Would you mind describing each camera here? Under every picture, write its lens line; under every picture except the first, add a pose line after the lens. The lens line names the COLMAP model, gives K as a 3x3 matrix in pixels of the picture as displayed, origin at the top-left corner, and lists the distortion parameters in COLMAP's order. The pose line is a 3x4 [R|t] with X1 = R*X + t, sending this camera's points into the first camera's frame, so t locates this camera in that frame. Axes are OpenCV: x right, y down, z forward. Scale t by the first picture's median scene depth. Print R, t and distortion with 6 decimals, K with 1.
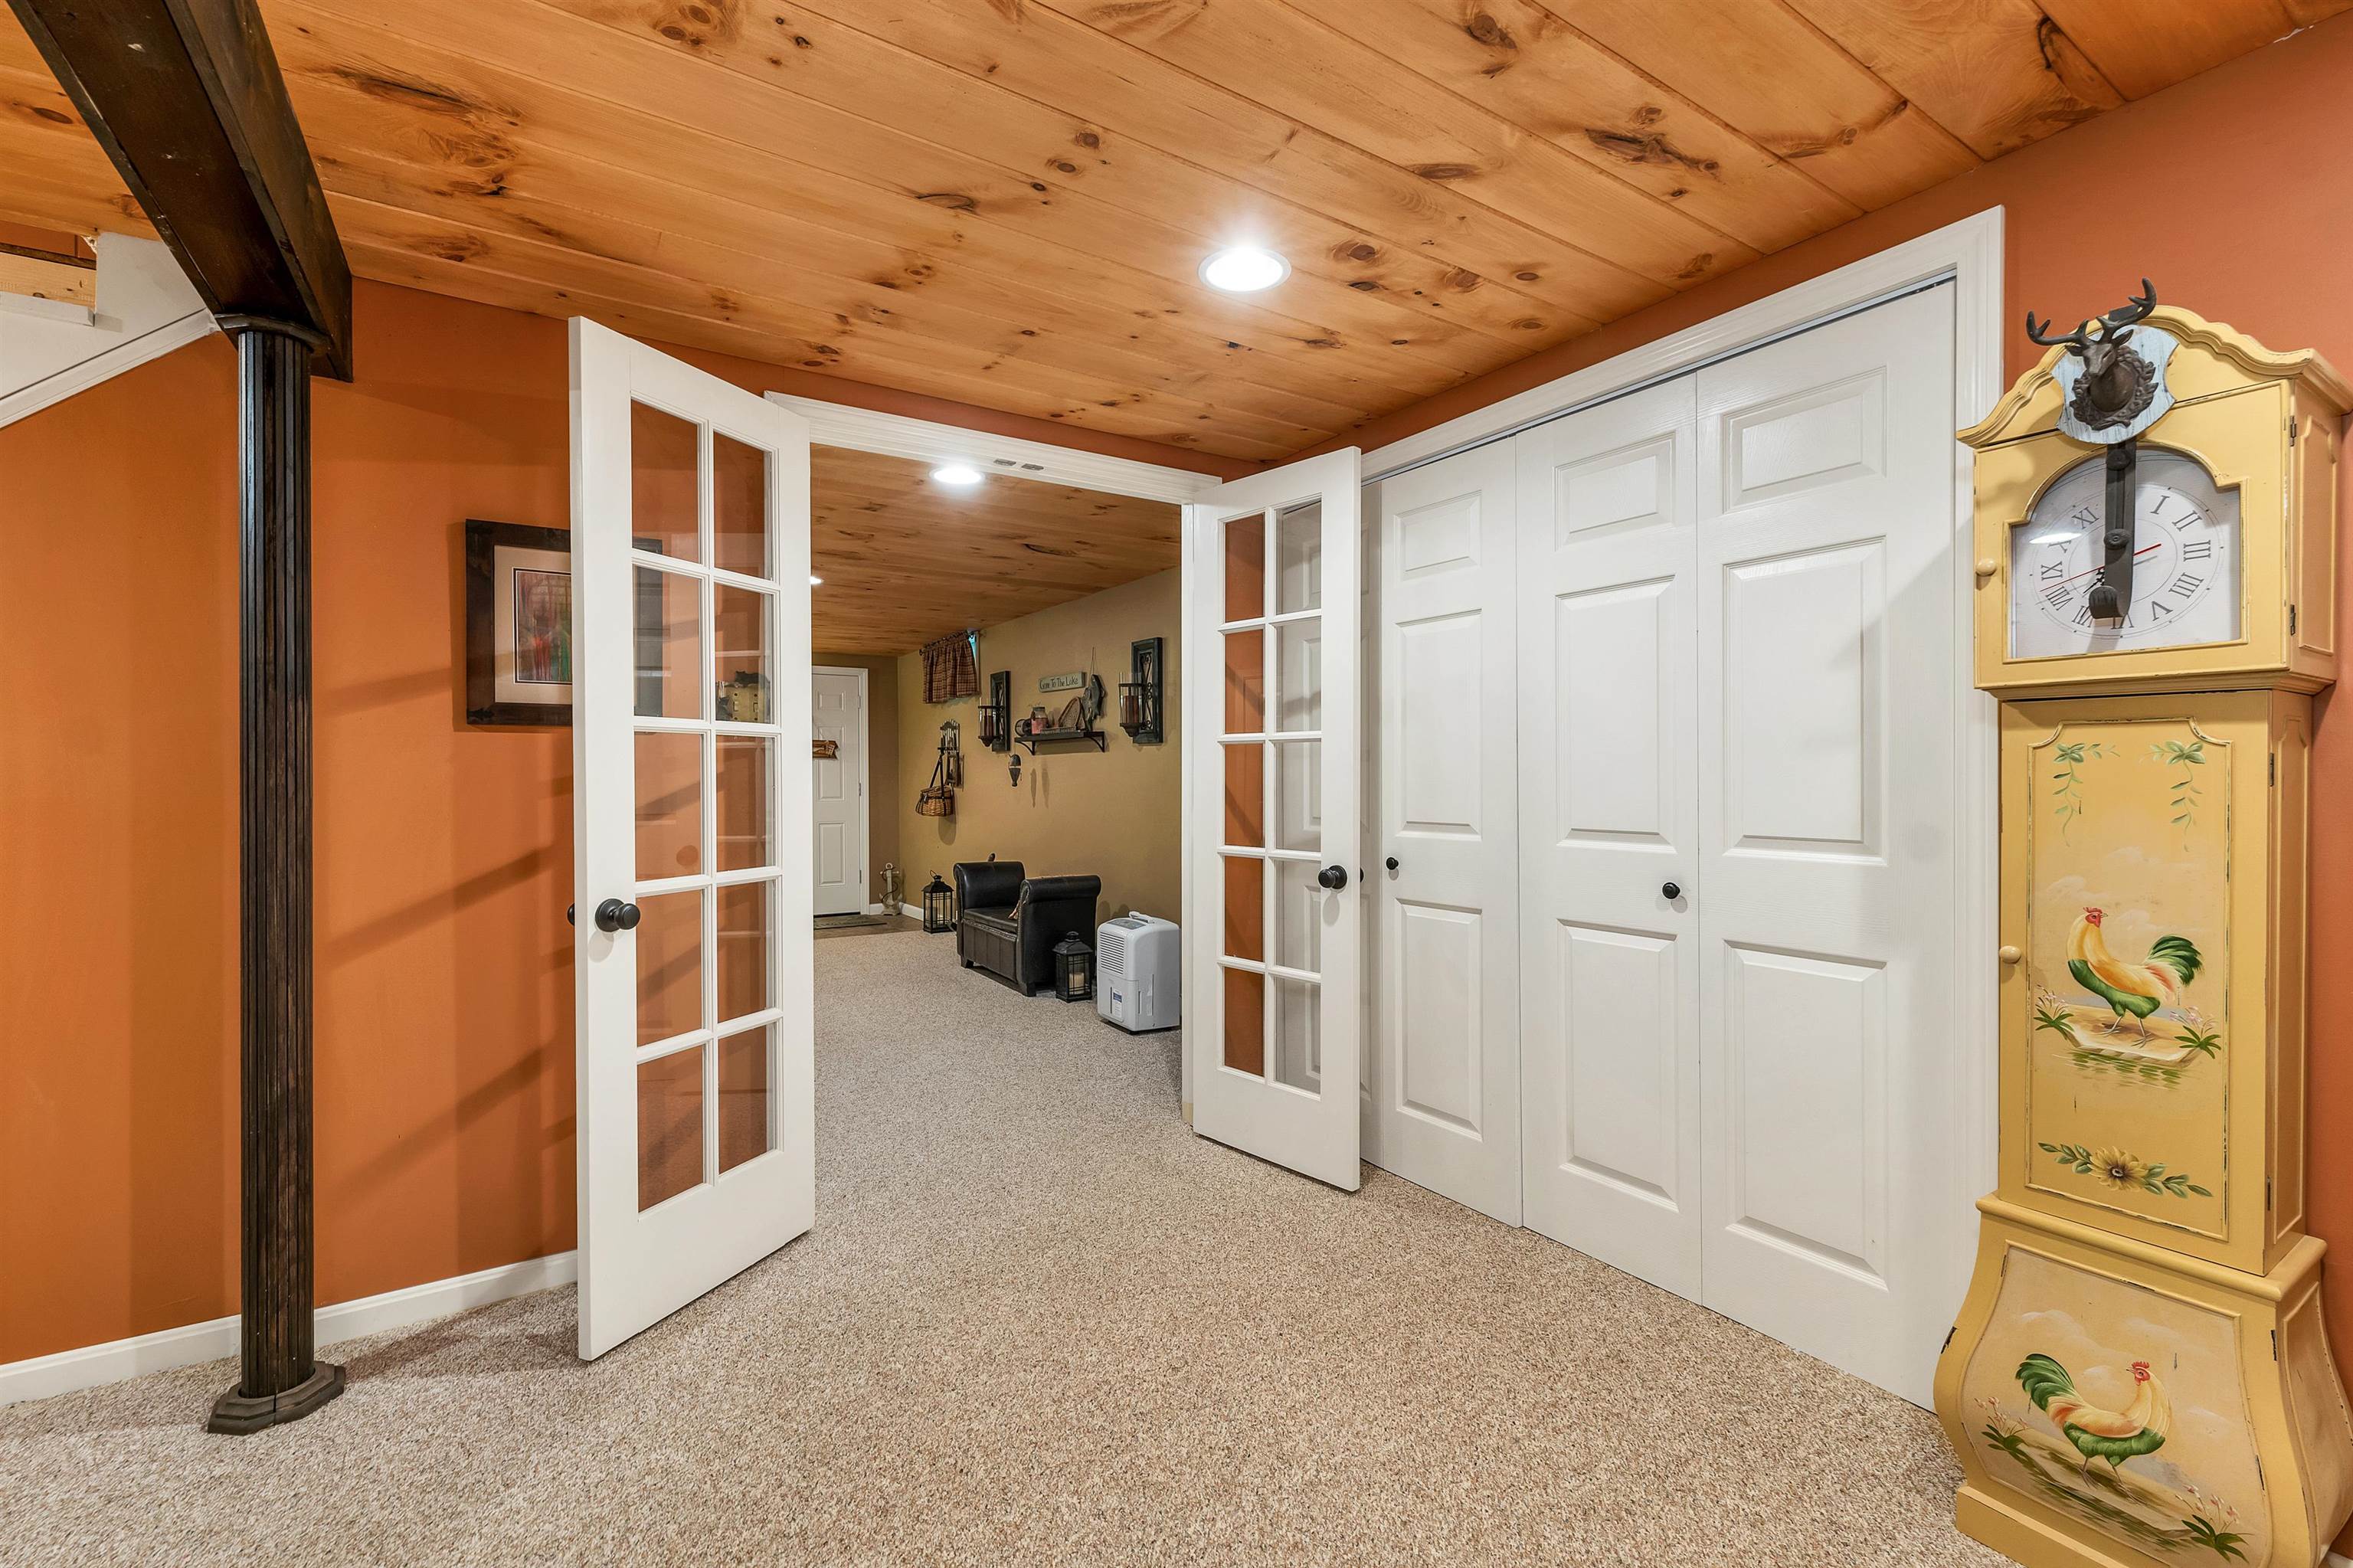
lens RADIAL K [[974.3, 0, 1179.5], [0, 974.3, 779.8], [0, 0, 1]] dist [0.002182, 0.000195]
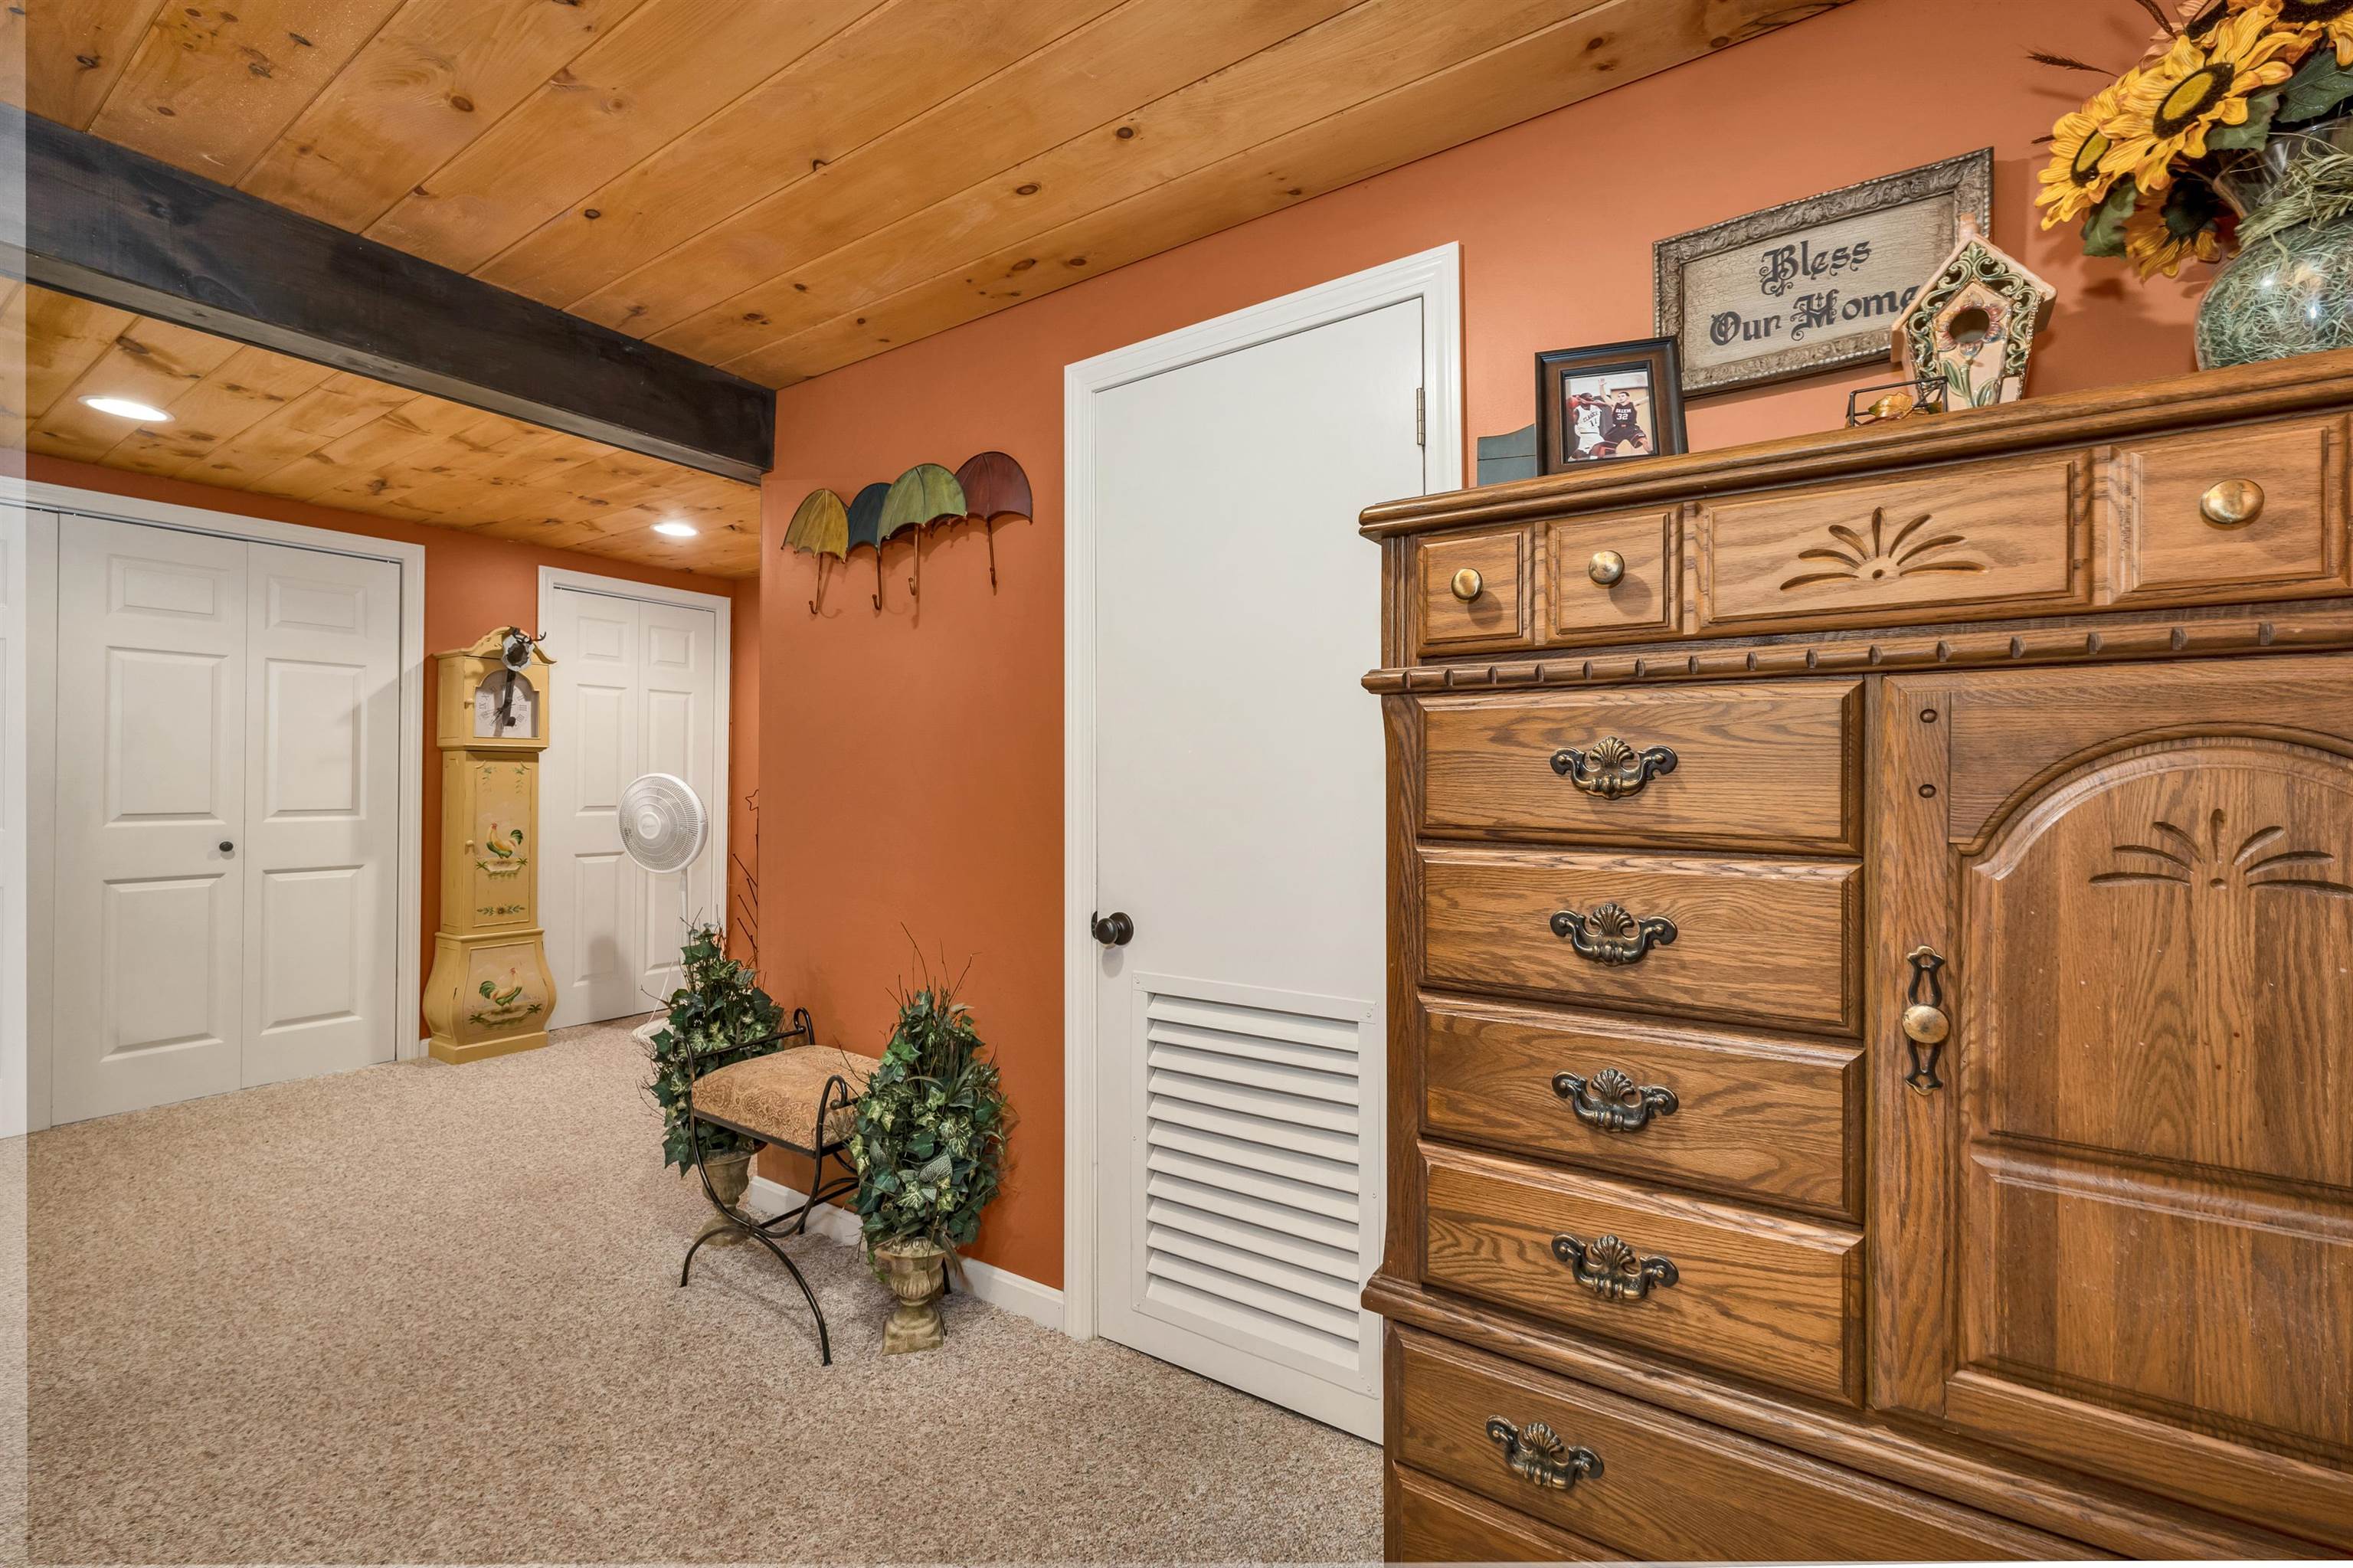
lens RADIAL K [[974.3, 0, 1178.0], [0, 974.3, 782.7], [0, 0, 1]] dist [0.002182, 0.000195]
pose [[-0.381968, 0.003482, 0.924169, -2.525212], [0.002103, 0.999994, -0.002899, 0.021999], [-0.924173, 0.000836, -0.381973, 0.221131]]
